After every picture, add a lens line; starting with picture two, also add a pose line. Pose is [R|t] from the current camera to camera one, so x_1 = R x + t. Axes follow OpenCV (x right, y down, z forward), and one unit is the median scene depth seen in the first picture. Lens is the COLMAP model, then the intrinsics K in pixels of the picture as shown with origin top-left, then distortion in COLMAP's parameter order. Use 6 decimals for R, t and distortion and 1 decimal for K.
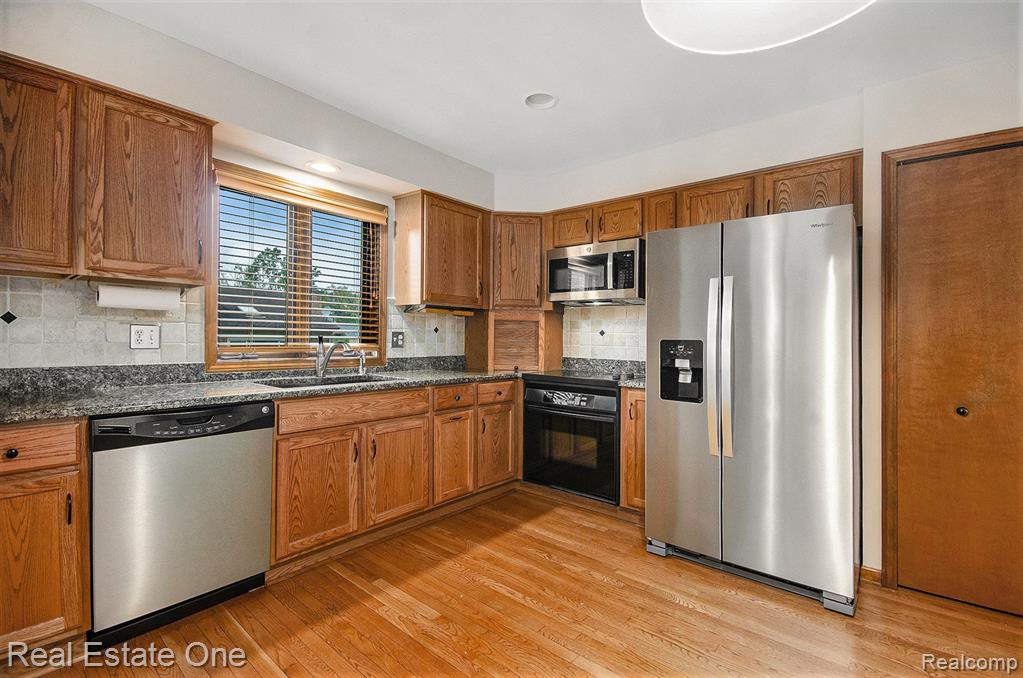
lens RADIAL K [[460.4, 0, 511.8], [0, 460.4, 343.8], [0, 0, 1]] dist [0.001096, -0.002124]
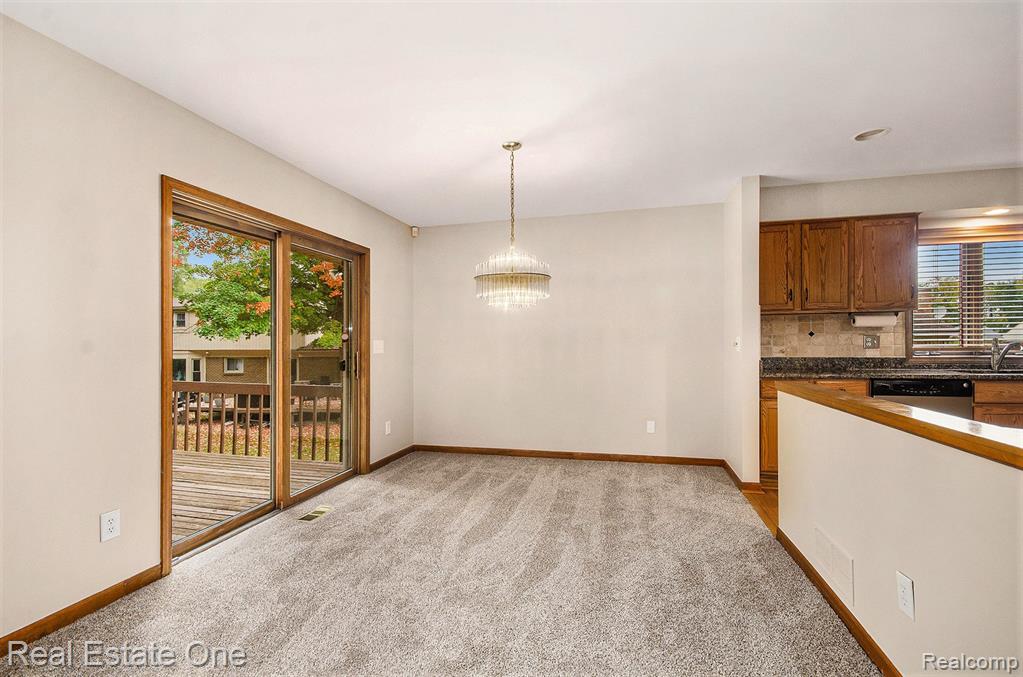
lens RADIAL K [[460.4, 0, 515.9], [0, 460.4, 348.2], [0, 0, 1]] dist [0.001096, -0.002124]
pose [[0.446851, -0.007326, -0.894578, 0.161781], [0.002781, 0.999973, -0.006800, 0.015023], [0.894604, 0.000551, 0.446860, -0.885886]]
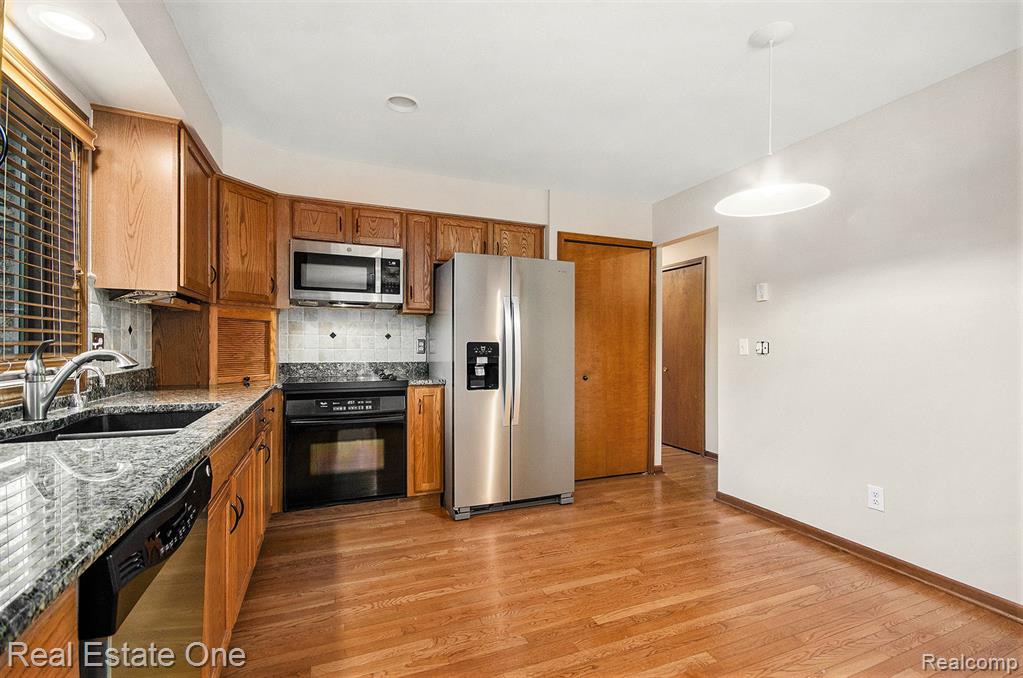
lens RADIAL K [[460.4, 0, 518.9], [0, 460.4, 343.4], [0, 0, 1]] dist [0.001096, -0.002124]
pose [[0.451954, -0.012829, 0.891949, -0.647124], [0.014480, 0.999870, 0.007044, -0.010929], [-0.891924, 0.009732, 0.452081, 0.296932]]
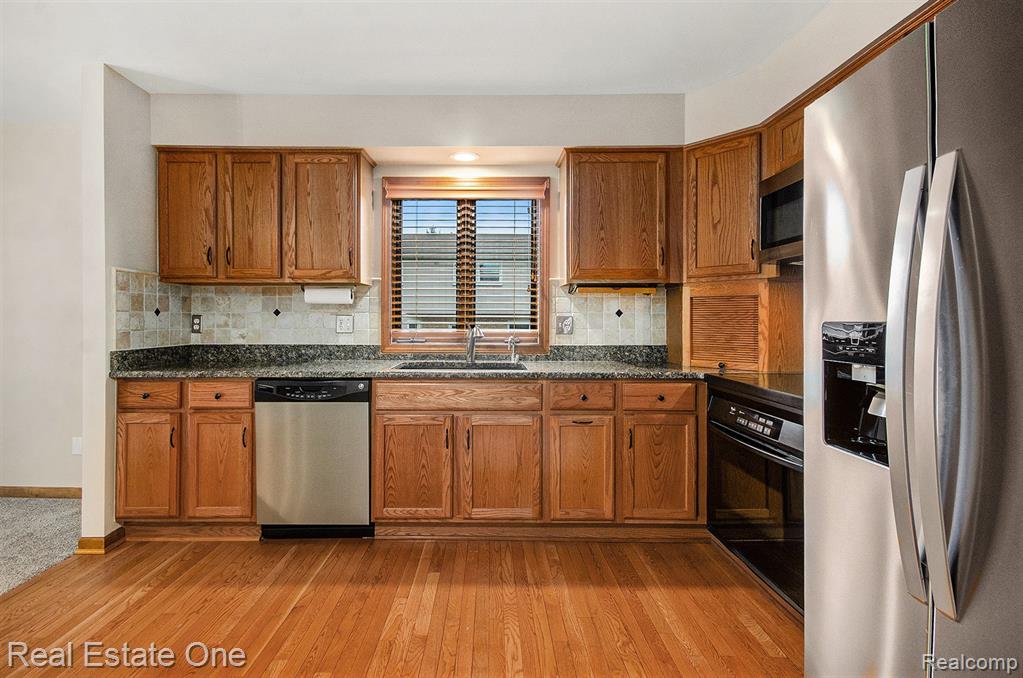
lens RADIAL K [[460.4, 0, 469.5], [0, 460.4, 338.7], [0, 0, 1]] dist [0.001096, -0.002124]
pose [[0.628903, 0.015861, -0.777322, 0.410376], [-0.002236, 0.999825, 0.018592, 0.000884], [0.777481, -0.009955, 0.628828, 0.369829]]
